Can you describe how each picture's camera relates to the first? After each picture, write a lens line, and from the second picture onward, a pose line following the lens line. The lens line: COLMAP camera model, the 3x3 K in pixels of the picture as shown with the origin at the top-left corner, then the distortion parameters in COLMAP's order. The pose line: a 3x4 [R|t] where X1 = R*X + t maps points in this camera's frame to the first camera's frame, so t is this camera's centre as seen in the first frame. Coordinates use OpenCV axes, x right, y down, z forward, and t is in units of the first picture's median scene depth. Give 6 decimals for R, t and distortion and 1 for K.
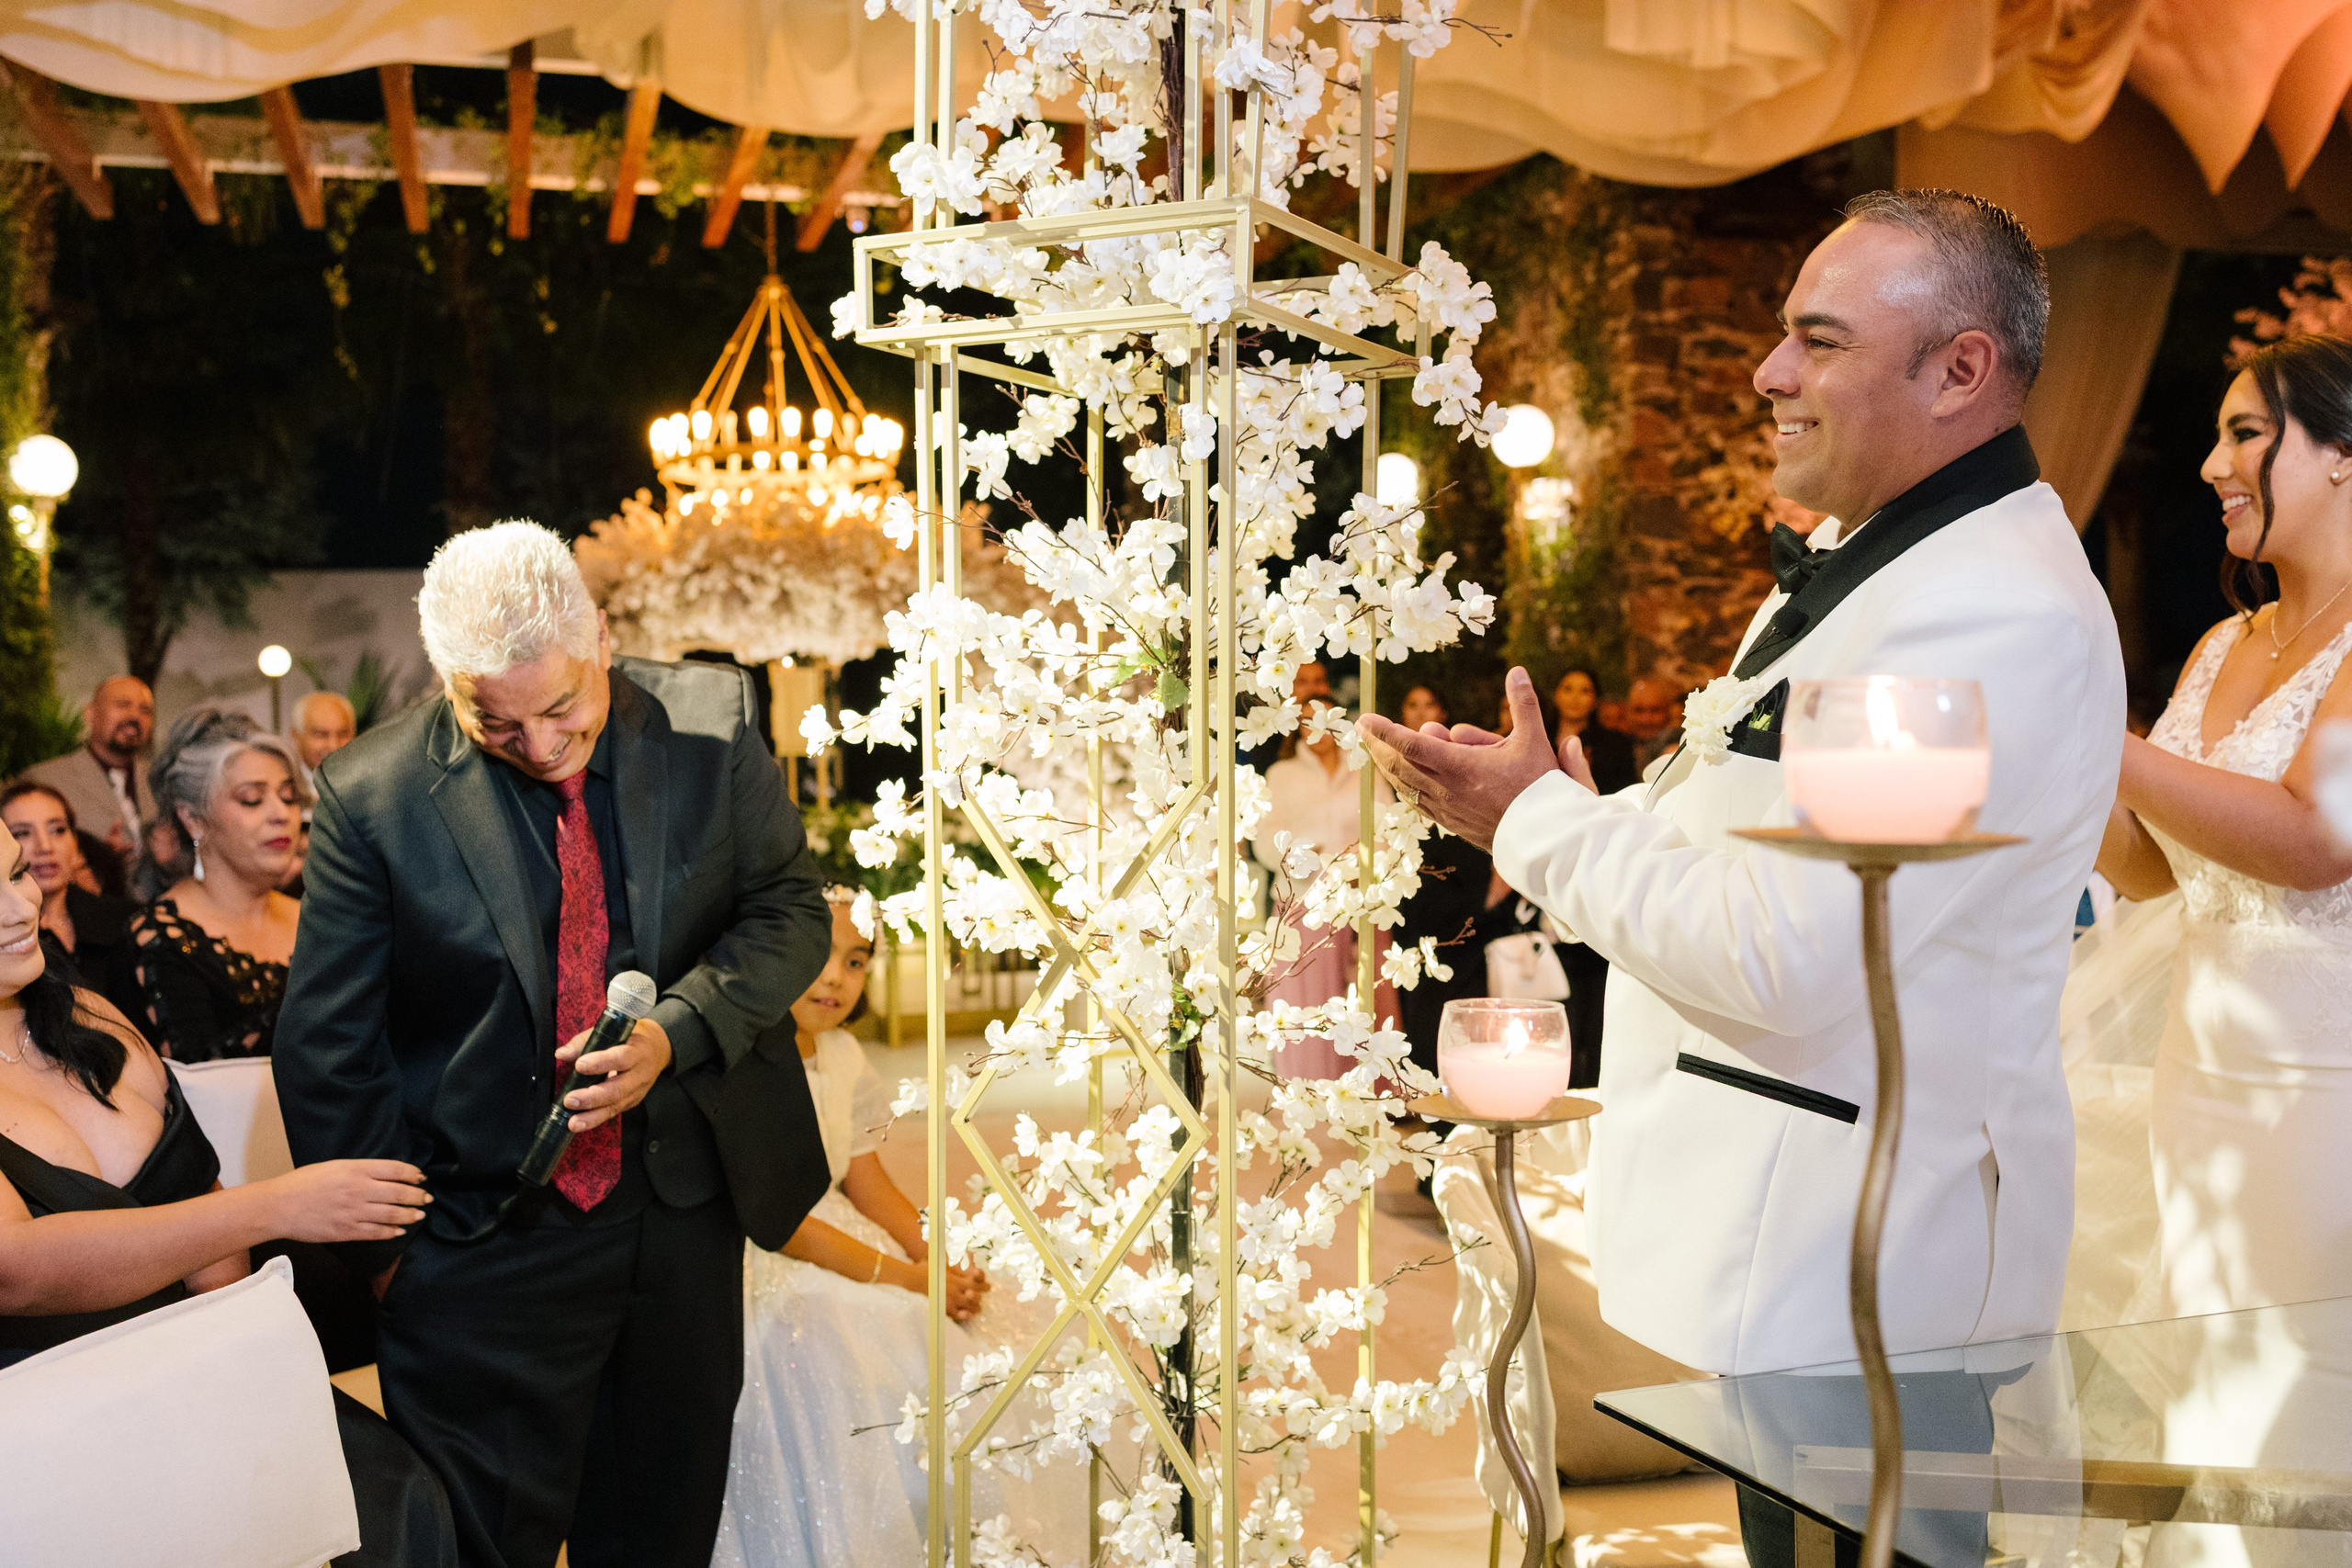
lens RADIAL K [[2365.9, 0, 1161.9], [0, 2365.9, 775.8], [0, 0, 1]] dist [0.011024, 0.000000]
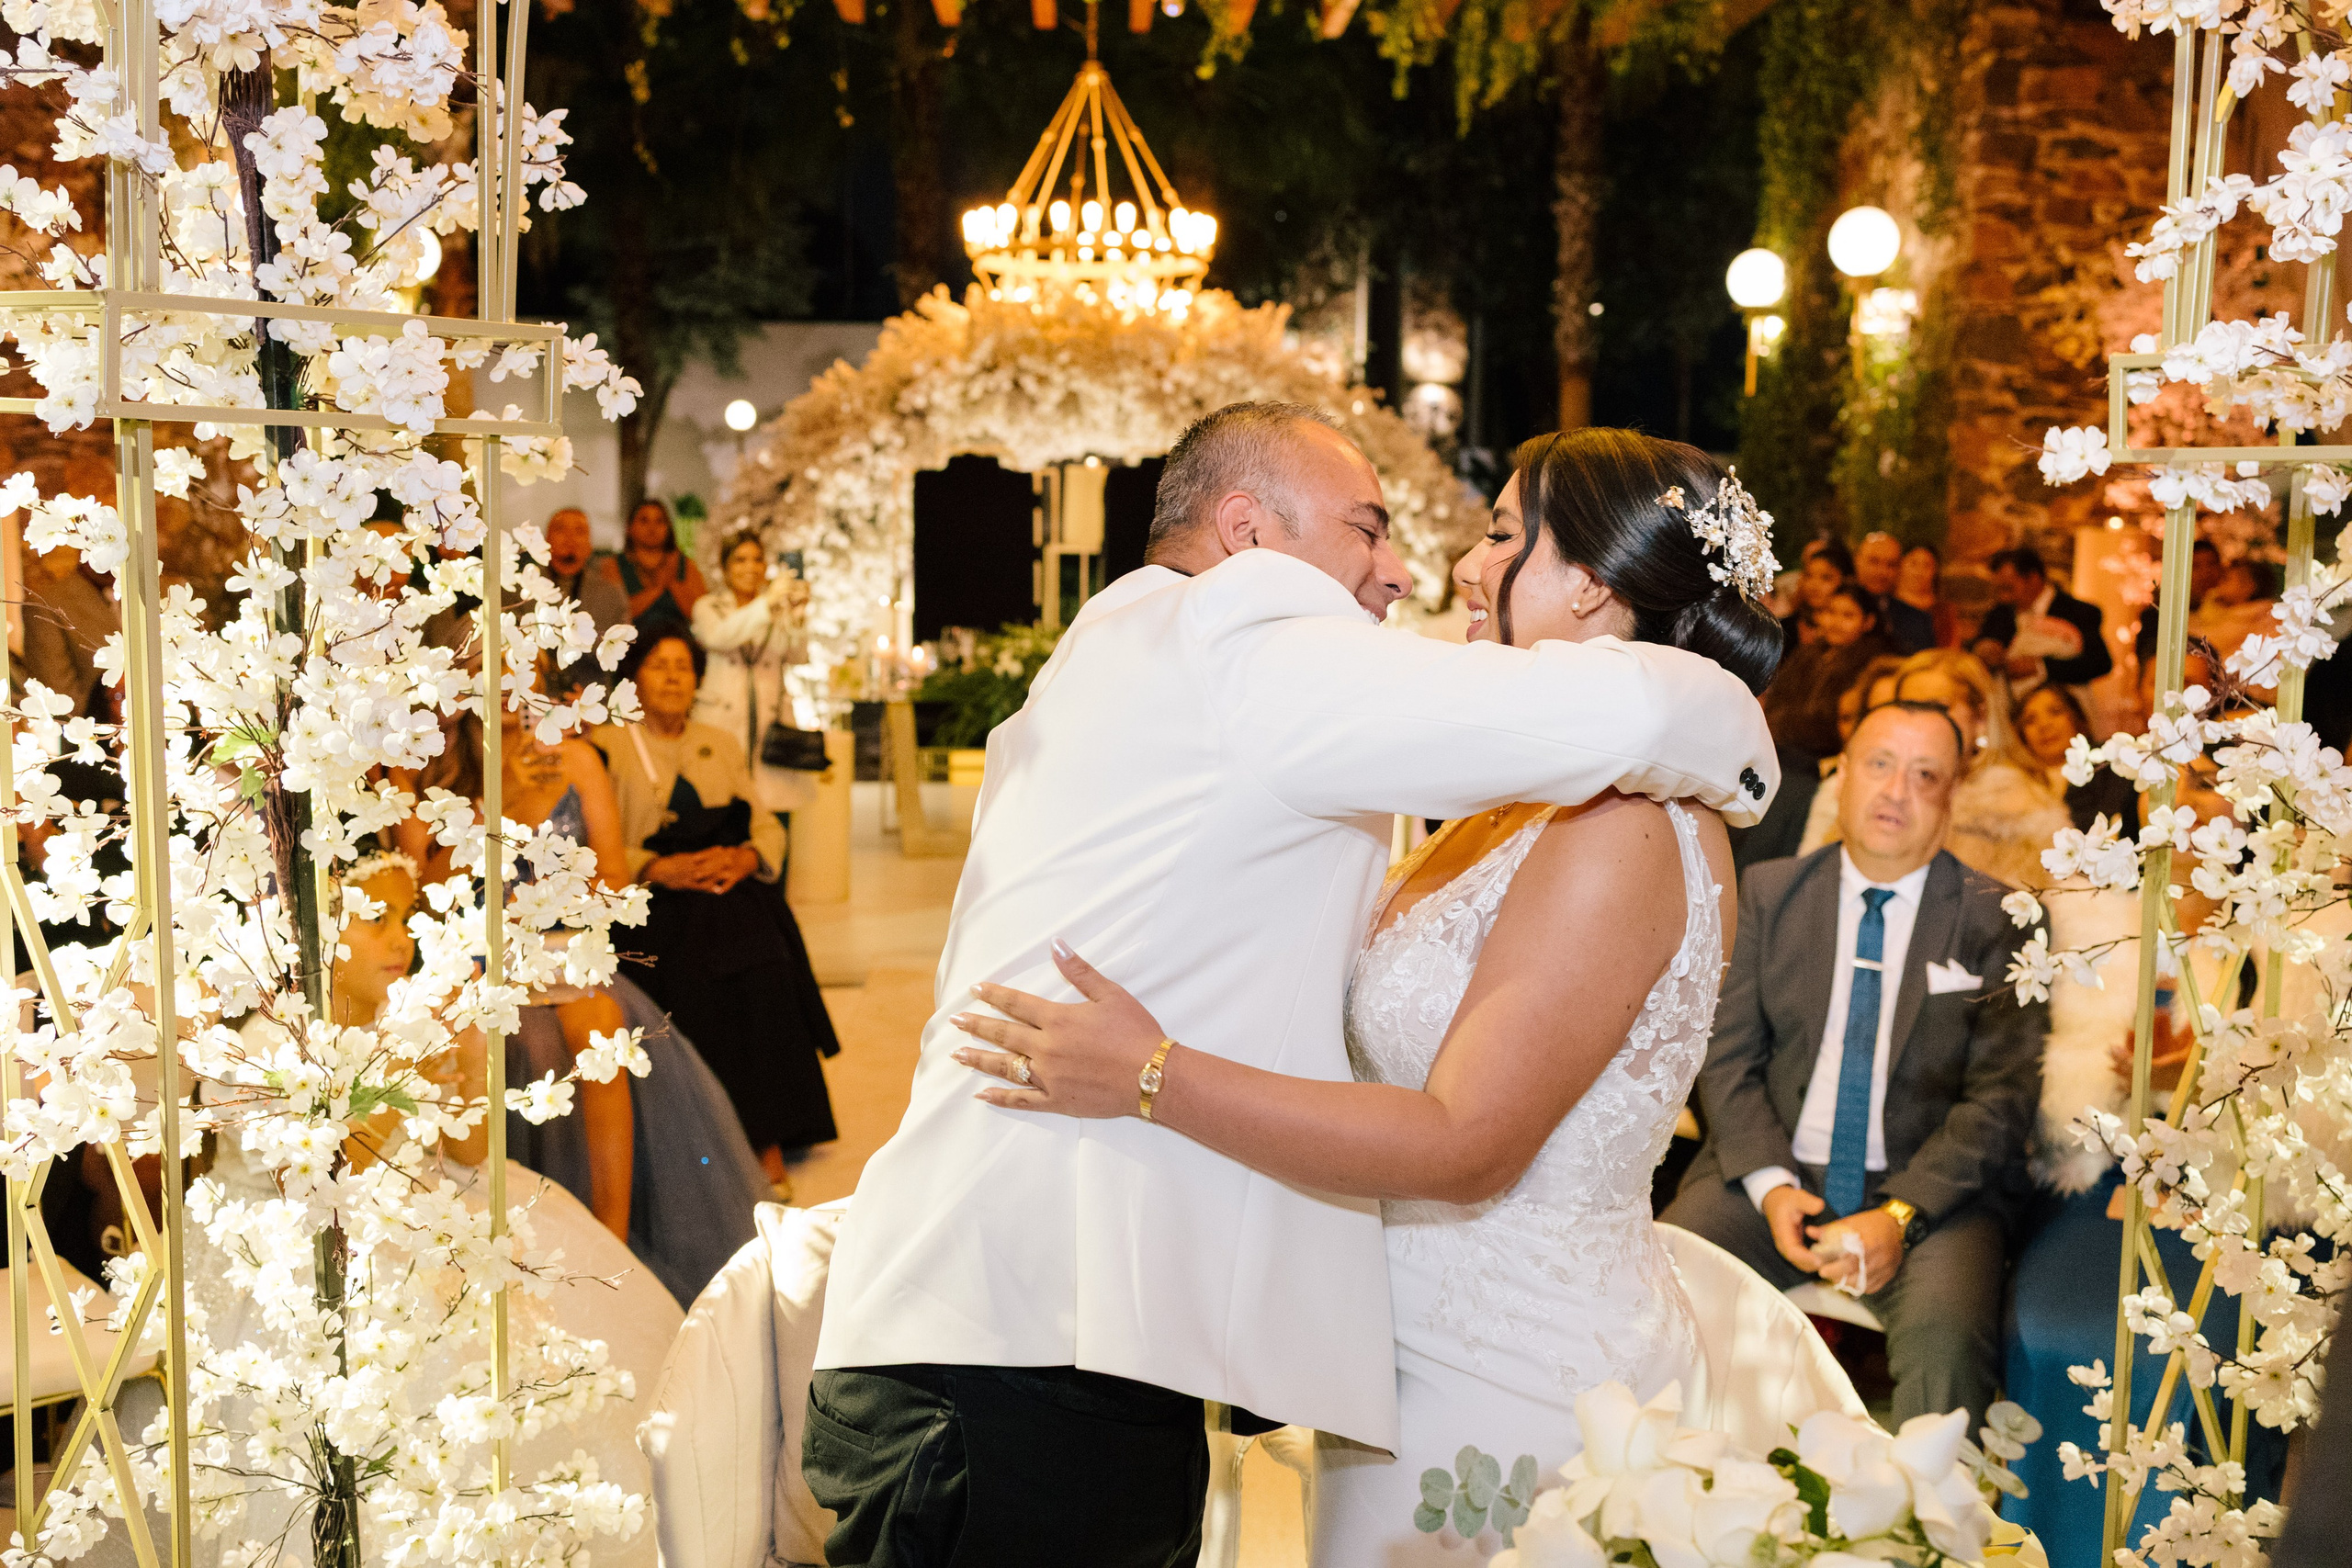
lens RADIAL K [[2365.9, 0, 1164.9], [0, 2365.9, 754.1], [0, 0, 1]] dist [0.011024, 0.000000]
pose [[0.973279, 0.061975, -0.221103, 0.110025], [-0.040147, 0.993985, 0.101890, -0.030798], [0.226088, -0.090291, 0.969913, 0.035416]]
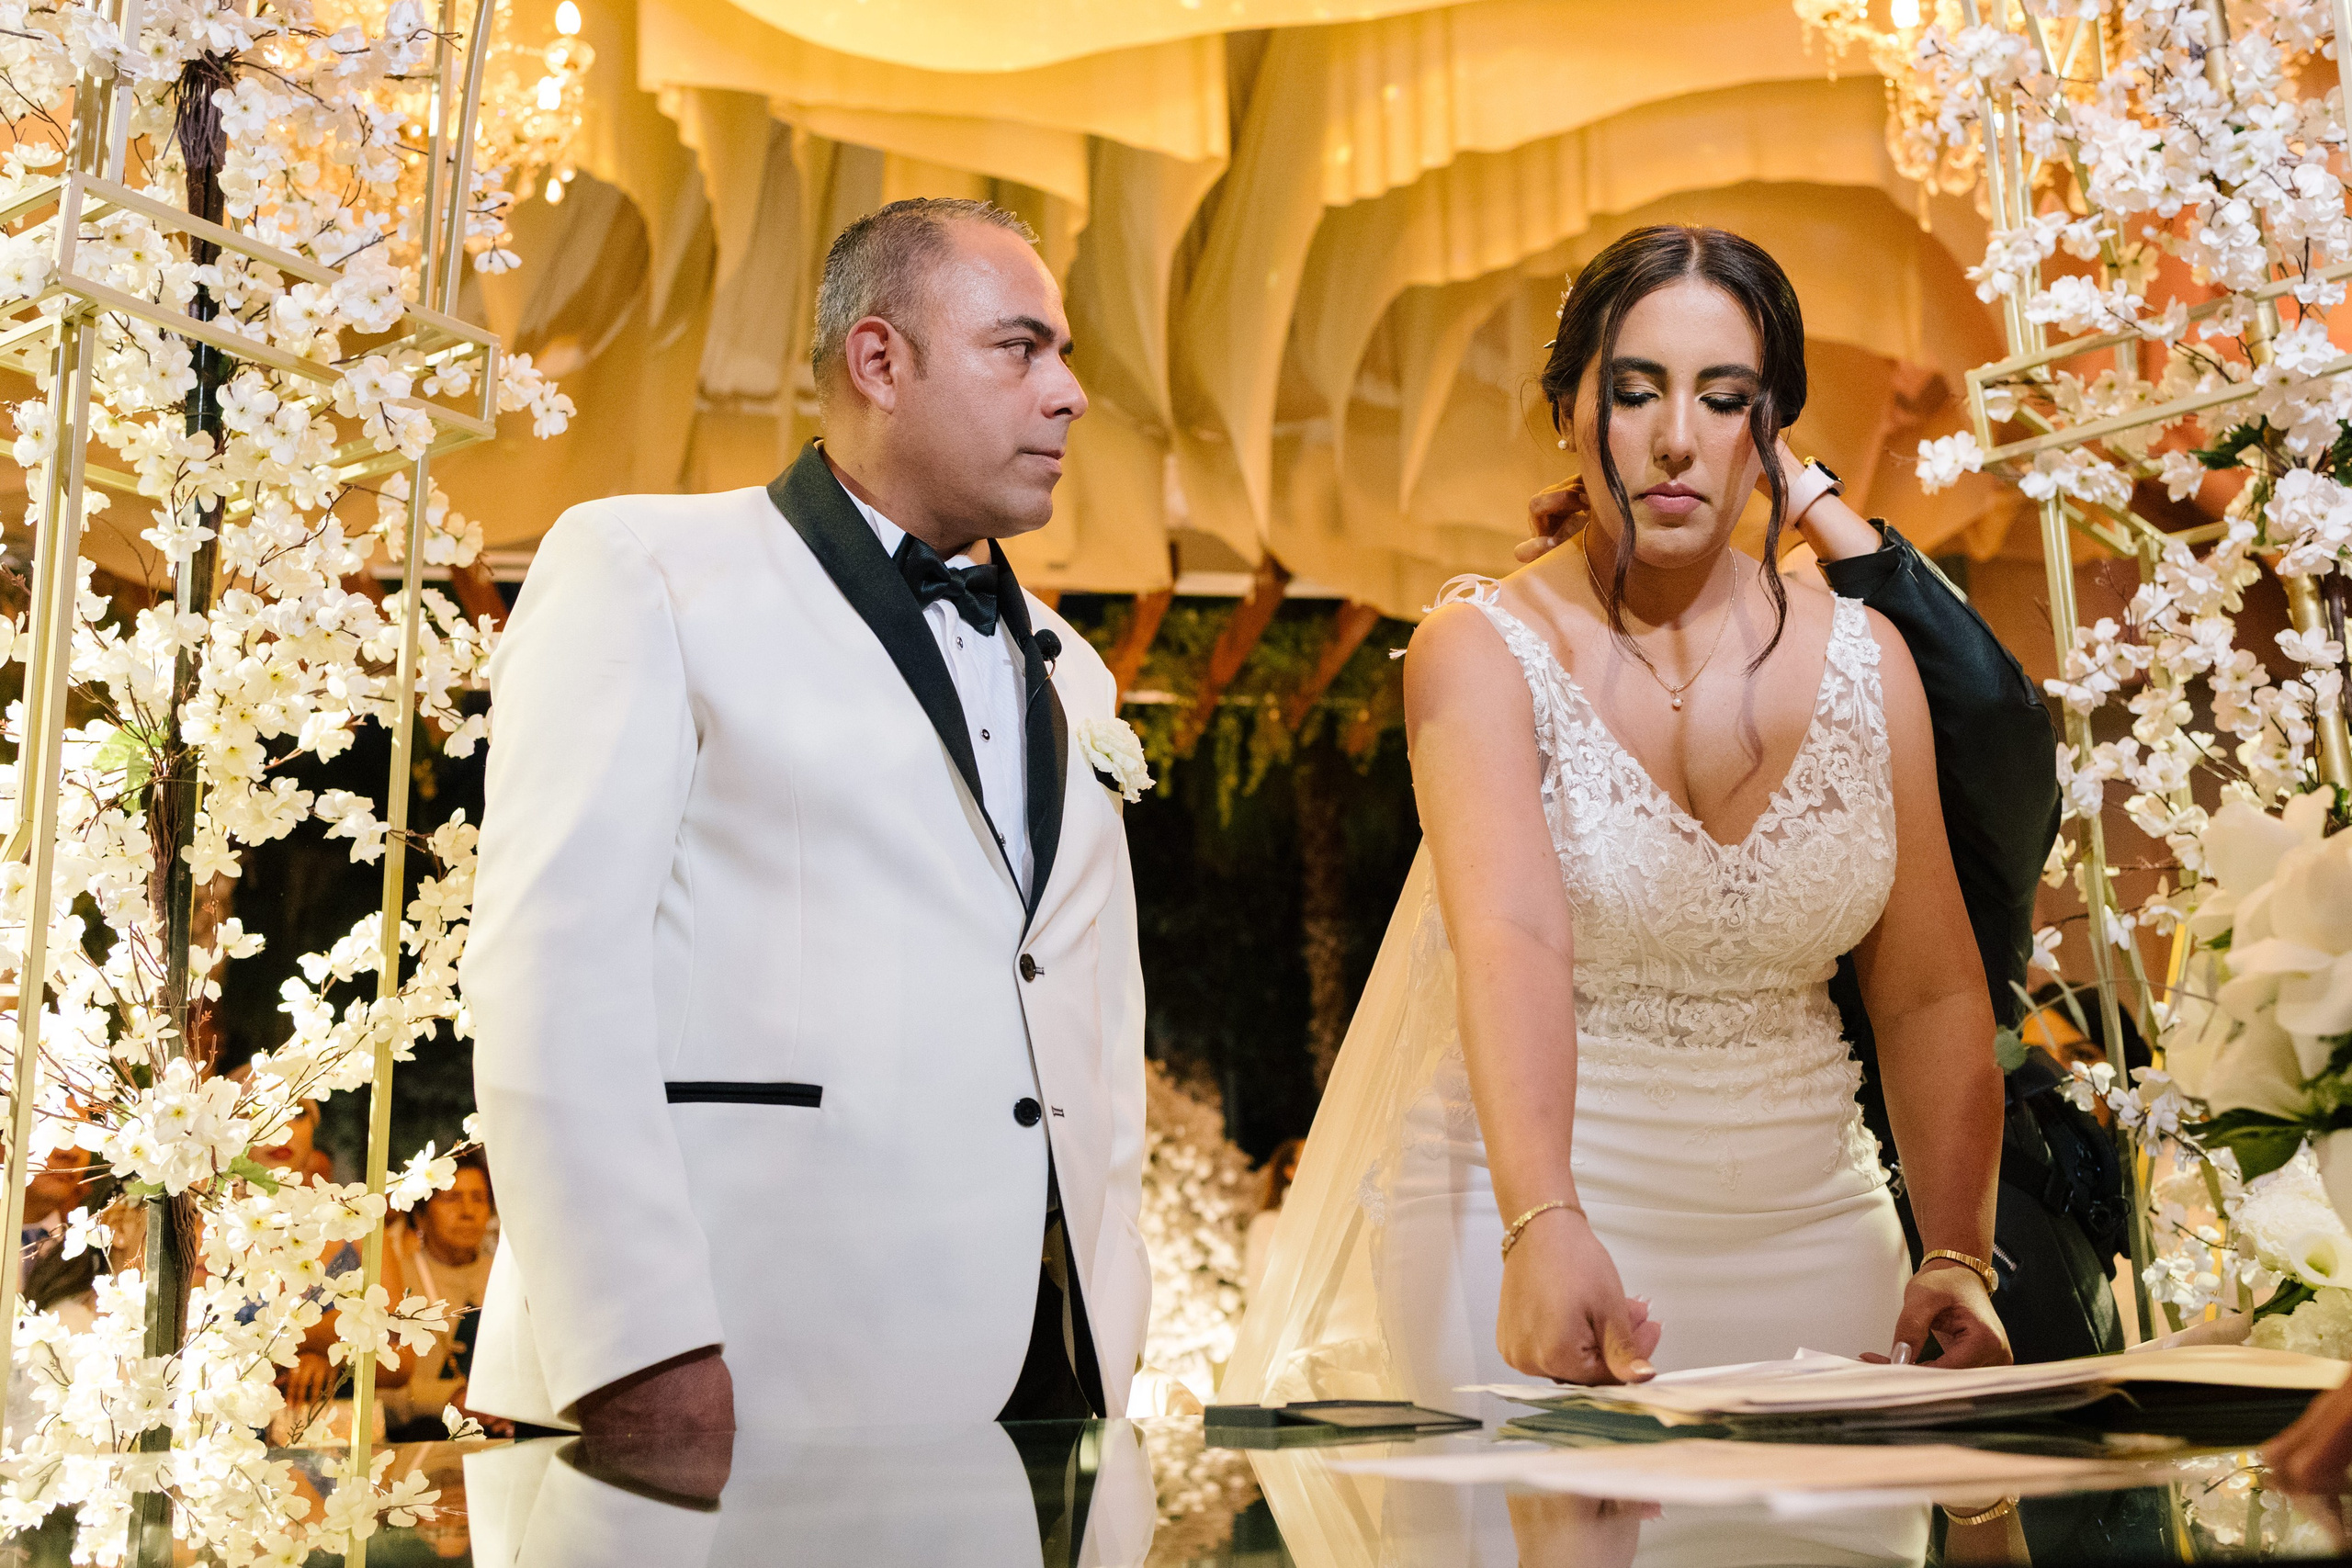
lens RADIAL K [[2365.9, 0, 1149.6], [0, 2365.9, 747.1], [0, 0, 1]] dist [0.011024, 0.000000]
pose [[0.991357, -0.031085, -0.127460, 0.095190], [-0.001338, 0.969081, -0.246740, 0.034581], [0.131189, 0.244778, 0.960663, 0.041343]]
